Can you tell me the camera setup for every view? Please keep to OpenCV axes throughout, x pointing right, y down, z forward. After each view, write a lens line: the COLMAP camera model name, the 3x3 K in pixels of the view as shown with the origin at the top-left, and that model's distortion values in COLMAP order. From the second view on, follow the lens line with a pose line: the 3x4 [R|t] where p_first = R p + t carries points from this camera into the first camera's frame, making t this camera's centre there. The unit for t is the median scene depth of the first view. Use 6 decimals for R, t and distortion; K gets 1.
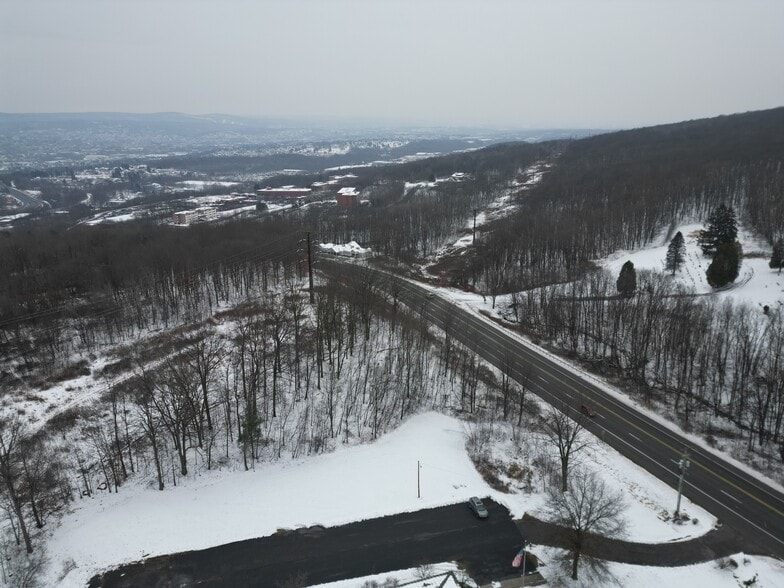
lens RADIAL K [[545.3, 0, 394.1], [0, 545.3, 294.4], [0, 0, 1]] dist [0.086416, -0.082768]
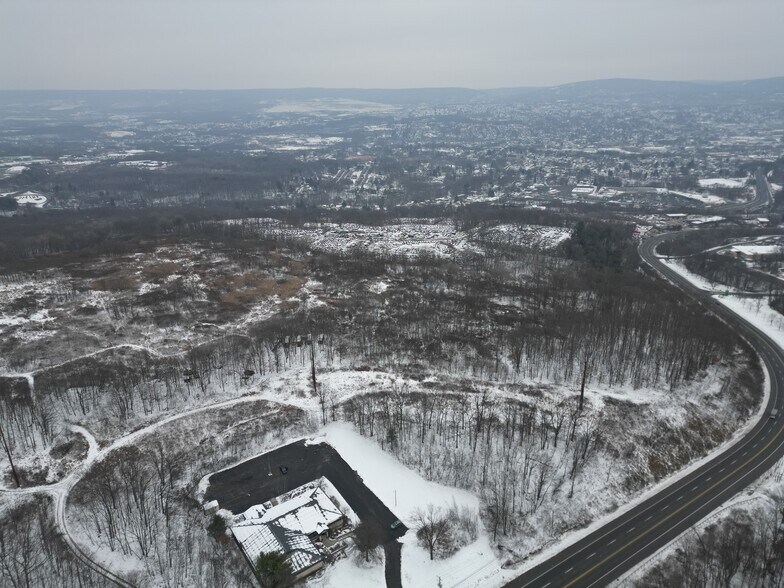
lens RADIAL K [[545.3, 0, 394.1], [0, 545.3, 294.4], [0, 0, 1]] dist [0.086416, -0.082768]
pose [[0.305519, 0.330627, -0.892941, 1.259076], [-0.268464, 0.929645, 0.252363, -0.705156], [0.913556, 0.162620, 0.372786, 0.024679]]
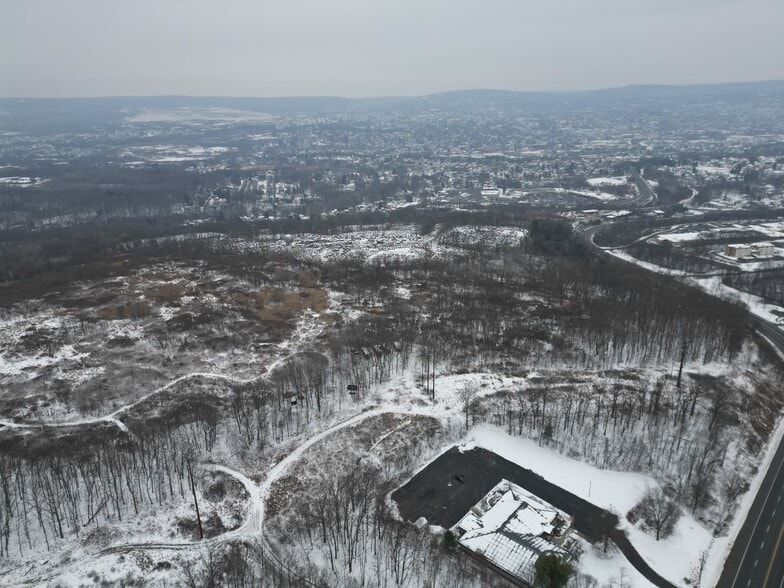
lens RADIAL K [[545.3, 0, 394.1], [0, 545.3, 294.4], [0, 0, 1]] dist [0.086416, -0.082768]
pose [[0.509310, 0.286283, -0.811569, 0.900258], [-0.240162, 0.952862, 0.185408, -0.468192], [0.826393, 0.100478, 0.554057, -0.722211]]
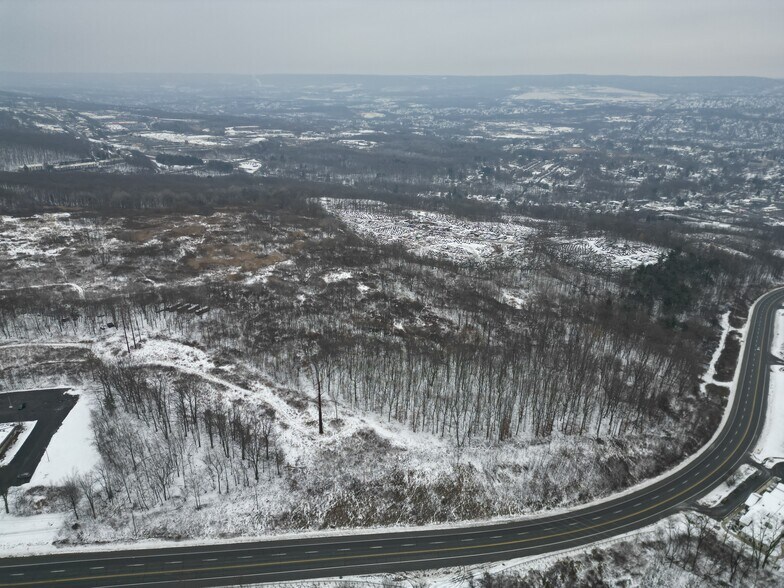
lens RADIAL K [[545.3, 0, 394.1], [0, 545.3, 294.4], [0, 0, 1]] dist [0.086416, -0.082768]
pose [[-0.138224, 0.365421, -0.920522, 1.304476], [-0.300017, 0.870325, 0.390544, -1.200377], [0.943866, 0.330155, -0.010667, 1.596500]]
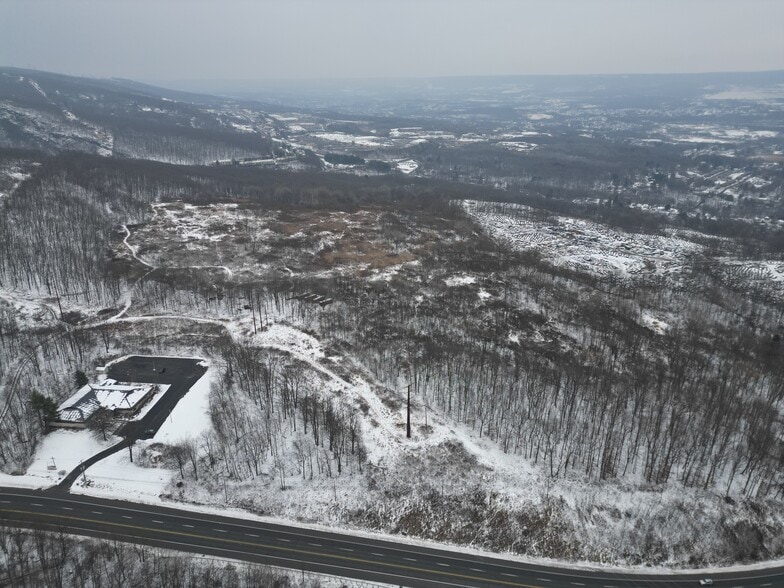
lens RADIAL K [[545.3, 0, 394.1], [0, 545.3, 294.4], [0, 0, 1]] dist [0.086416, -0.082768]
pose [[-0.412501, 0.336732, -0.846437, 1.219754], [-0.265273, 0.844502, 0.465239, -1.243759], [0.871478, 0.416448, -0.259032, 1.736557]]
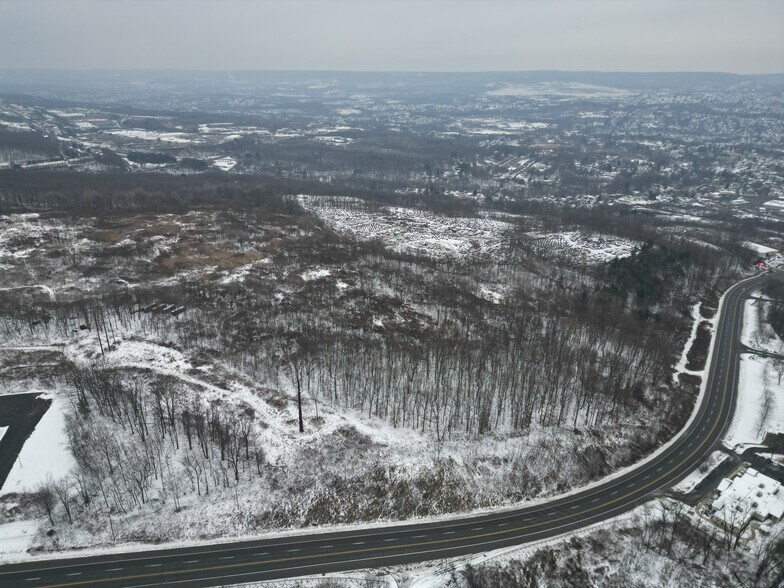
lens RADIAL K [[545.3, 0, 394.1], [0, 545.3, 294.4], [0, 0, 1]] dist [0.086416, -0.082768]
pose [[-0.097254, 0.372853, -0.922780, 1.306976], [-0.299916, 0.873096, 0.384386, -1.201410], [0.948995, 0.314140, 0.026913, 1.599914]]
